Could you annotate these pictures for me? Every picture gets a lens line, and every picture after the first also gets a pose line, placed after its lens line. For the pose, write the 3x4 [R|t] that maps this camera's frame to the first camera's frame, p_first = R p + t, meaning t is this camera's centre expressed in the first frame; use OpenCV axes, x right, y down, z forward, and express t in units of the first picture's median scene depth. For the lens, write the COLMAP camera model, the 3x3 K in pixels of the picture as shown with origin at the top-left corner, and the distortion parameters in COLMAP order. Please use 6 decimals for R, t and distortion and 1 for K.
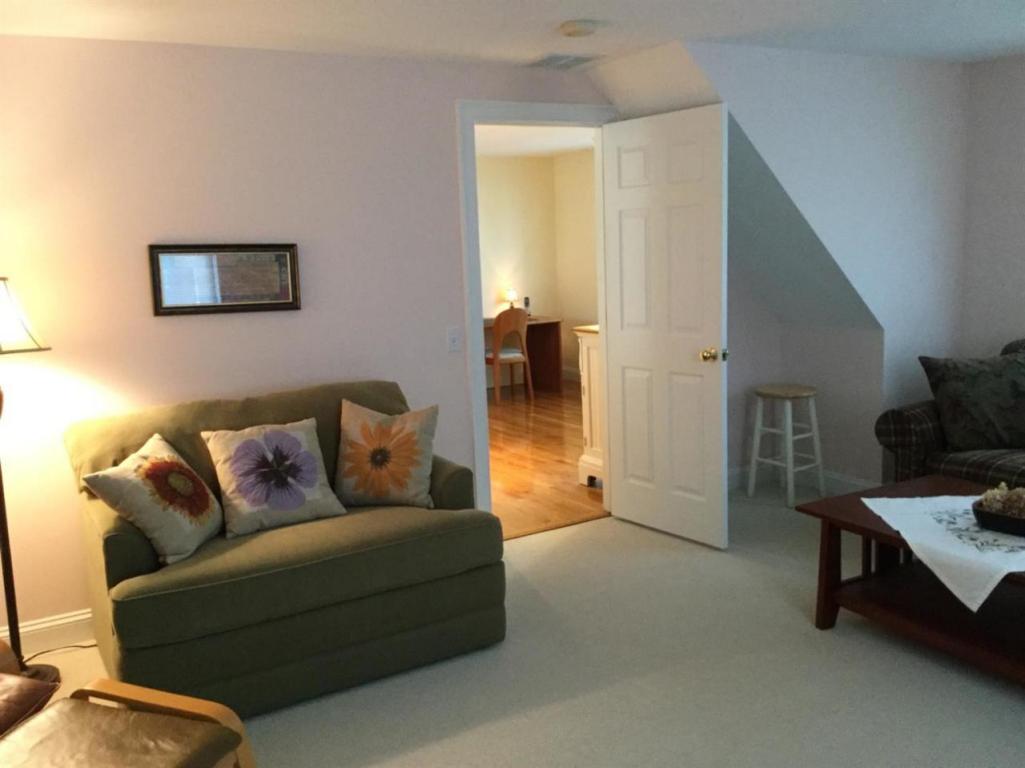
lens RADIAL K [[916.4, 0, 511.3], [0, 916.4, 378.7], [0, 0, 1]] dist [0.058216, -0.118270]
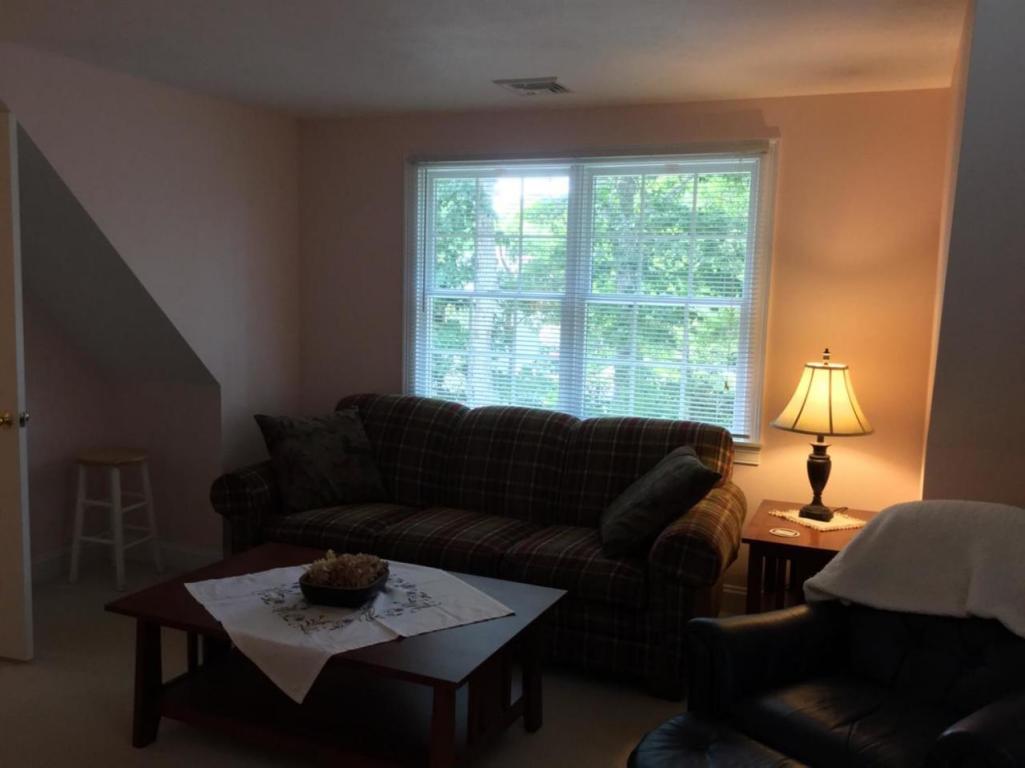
lens RADIAL K [[916.4, 0, 512.1], [0, 916.4, 384.7], [0, 0, 1]] dist [0.058216, -0.118270]
pose [[0.792108, -0.006280, 0.610349, 0.083896], [0.032231, 0.998982, -0.031551, -0.018493], [-0.609530, 0.044664, 0.791504, 0.101565]]
